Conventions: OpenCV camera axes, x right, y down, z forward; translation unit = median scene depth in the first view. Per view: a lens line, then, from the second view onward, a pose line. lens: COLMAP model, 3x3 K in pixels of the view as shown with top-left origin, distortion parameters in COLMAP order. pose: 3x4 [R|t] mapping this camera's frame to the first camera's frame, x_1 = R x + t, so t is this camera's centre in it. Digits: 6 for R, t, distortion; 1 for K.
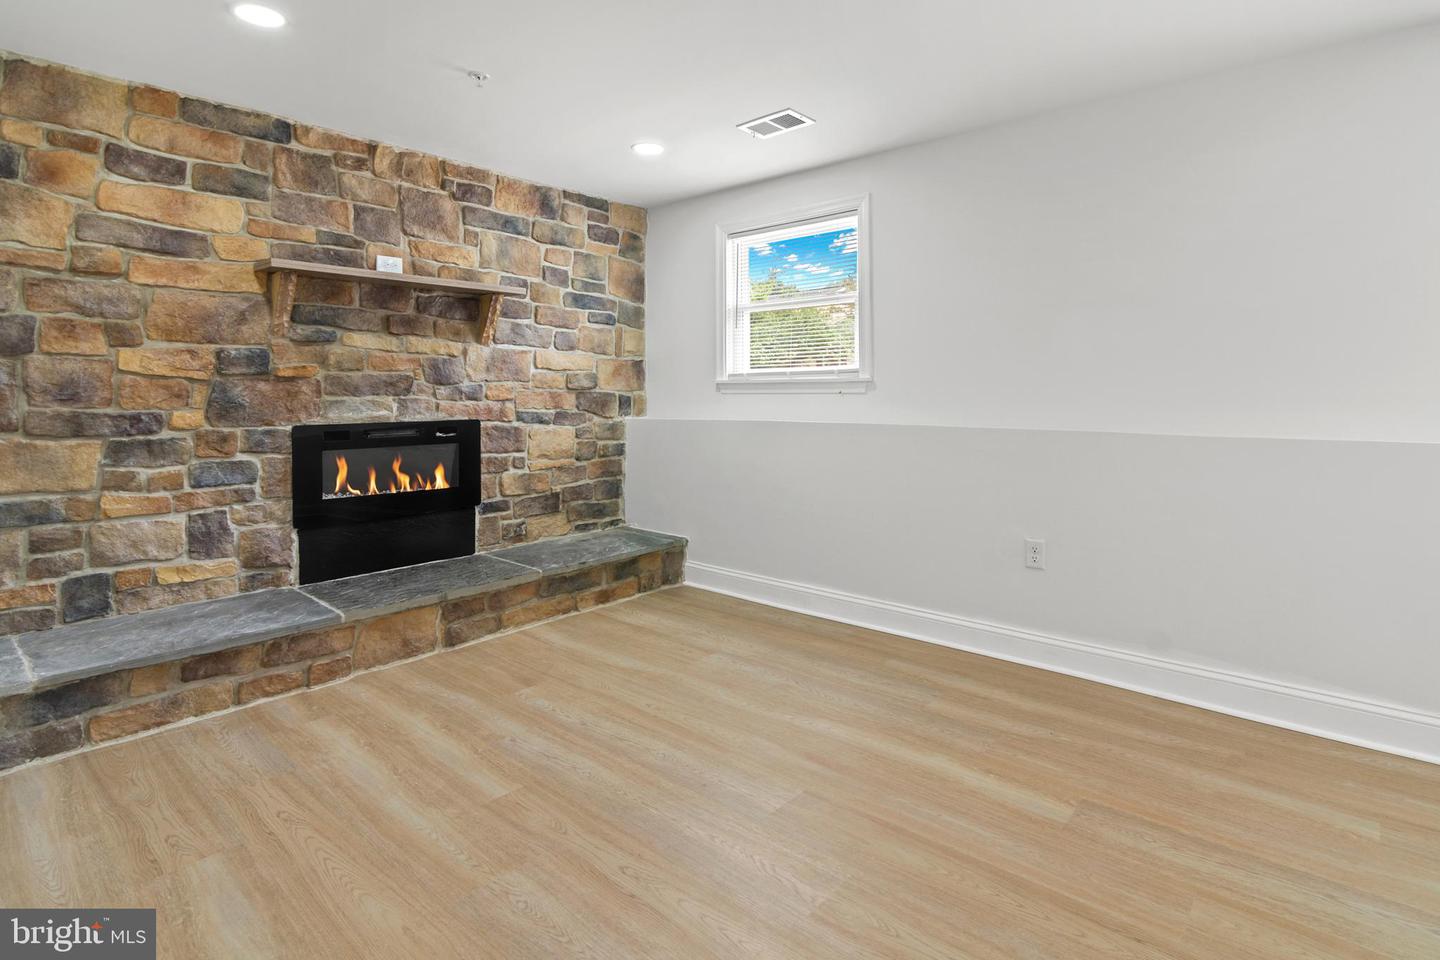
lens RADIAL K [[733.8, 0, 722.1], [0, 733.8, 393.0], [0, 0, 1]] dist [-0.013046, -0.001817]
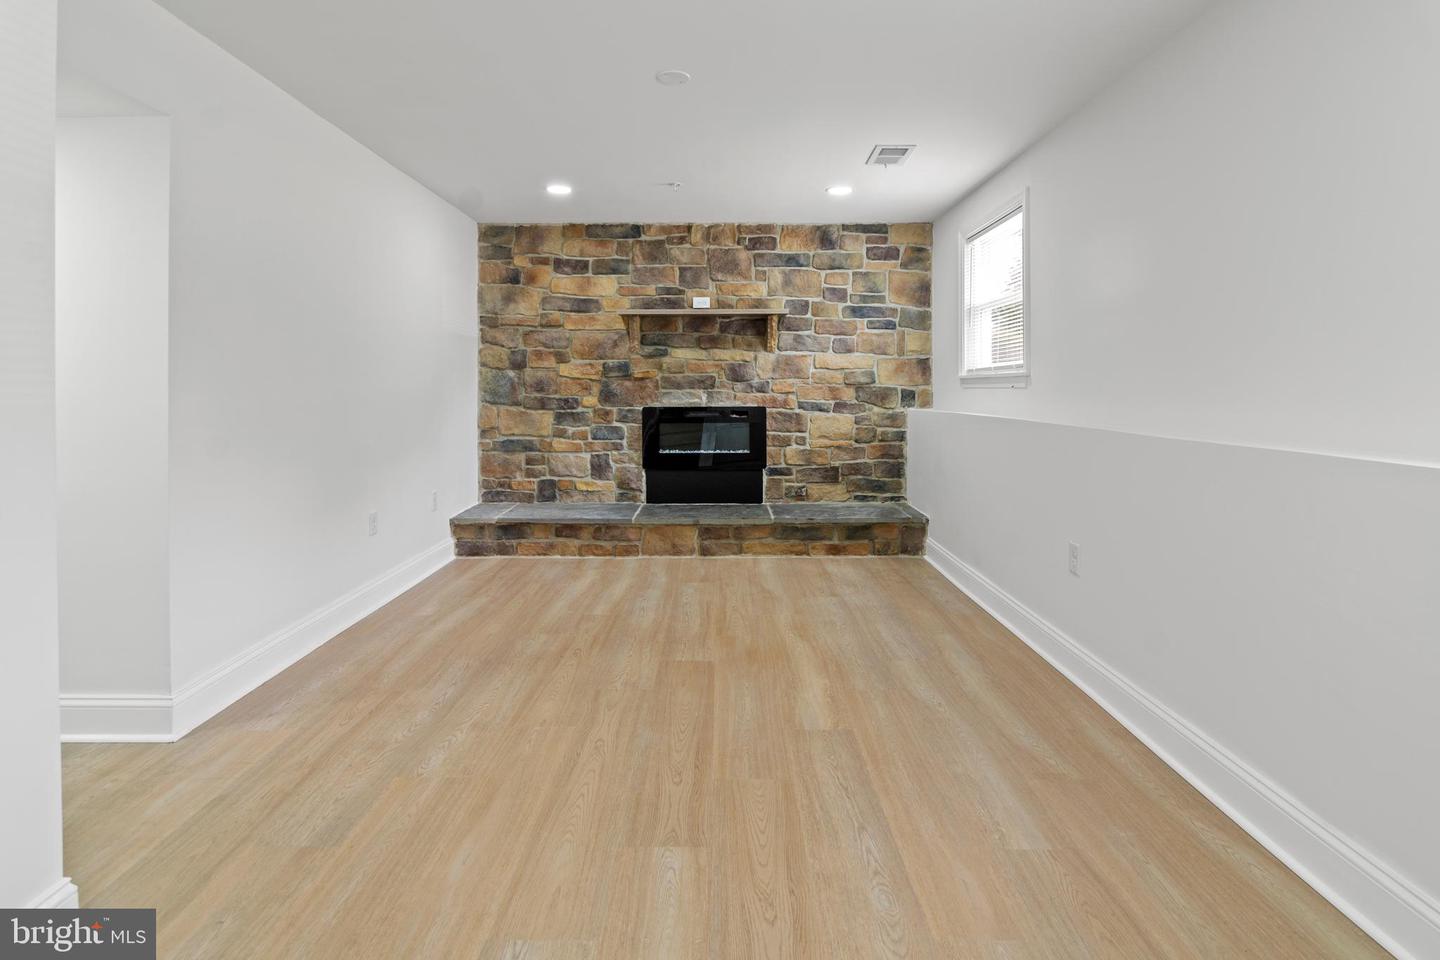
lens RADIAL K [[733.8, 0, 722.1], [0, 733.8, 393.0], [0, 0, 1]] dist [-0.013046, -0.001817]
pose [[0.659795, 0.007186, -0.751412, 0.773195], [-0.000925, 0.999961, 0.008751, -0.001647], [0.751445, -0.005079, 0.659776, 0.033723]]
